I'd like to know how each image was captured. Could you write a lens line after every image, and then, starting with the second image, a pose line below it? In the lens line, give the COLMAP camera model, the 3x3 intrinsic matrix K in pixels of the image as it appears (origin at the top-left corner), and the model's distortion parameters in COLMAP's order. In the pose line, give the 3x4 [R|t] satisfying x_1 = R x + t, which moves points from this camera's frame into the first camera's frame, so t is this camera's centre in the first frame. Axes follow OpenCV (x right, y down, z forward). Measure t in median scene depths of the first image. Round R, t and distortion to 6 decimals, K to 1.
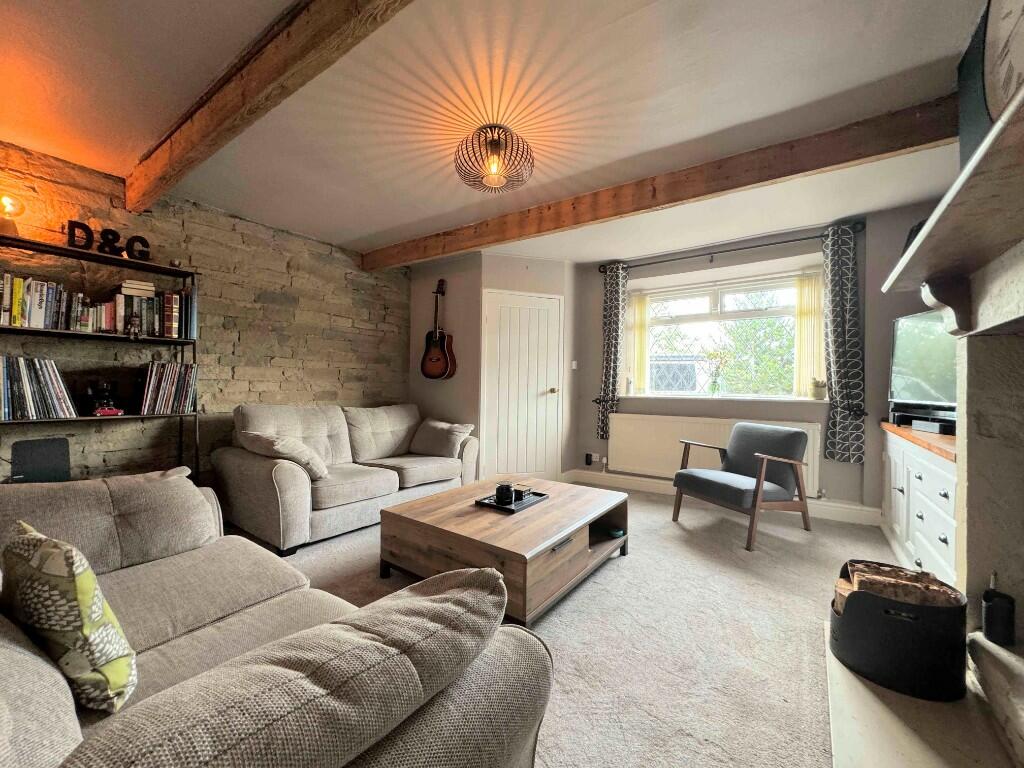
lens RADIAL K [[407.7, 0, 512.0], [0, 407.7, 384.0], [0, 0, 1]] dist [-0.000089, -0.000018]
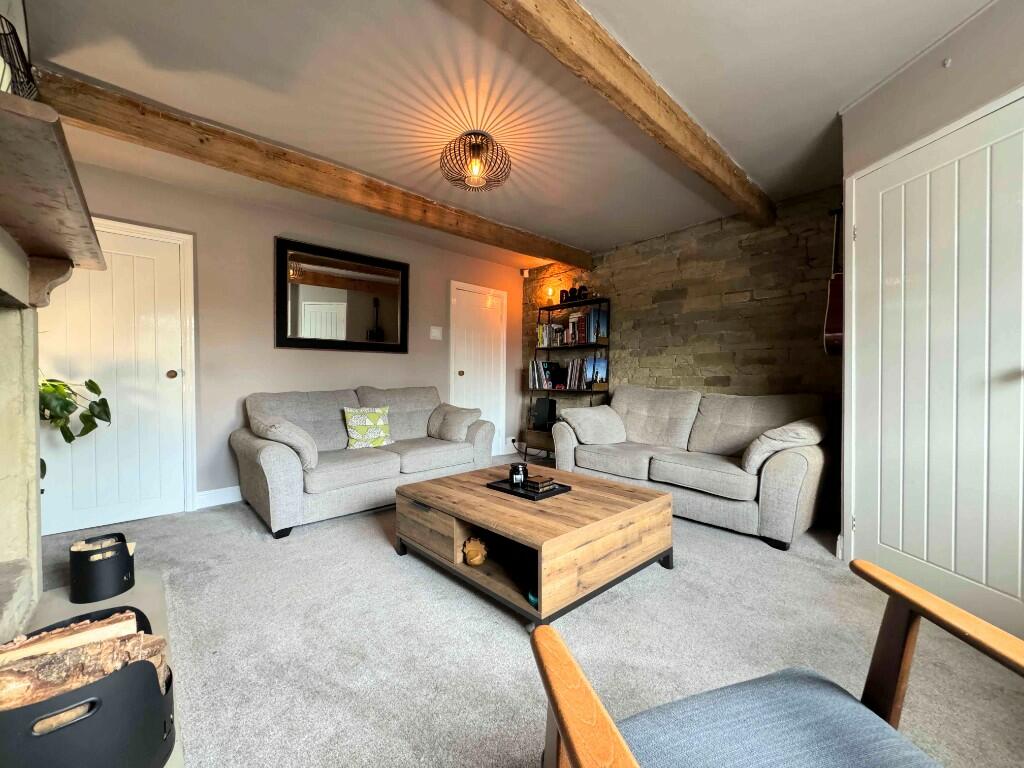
lens RADIAL K [[407.7, 0, 512.0], [0, 407.7, 384.0], [0, 0, 1]] dist [-0.000089, -0.000018]
pose [[-0.195325, 0.003376, -0.980733, 0.613315], [0.005583, 0.999982, 0.002330, 0.033239], [0.980723, -0.005021, -0.195340, 0.772734]]
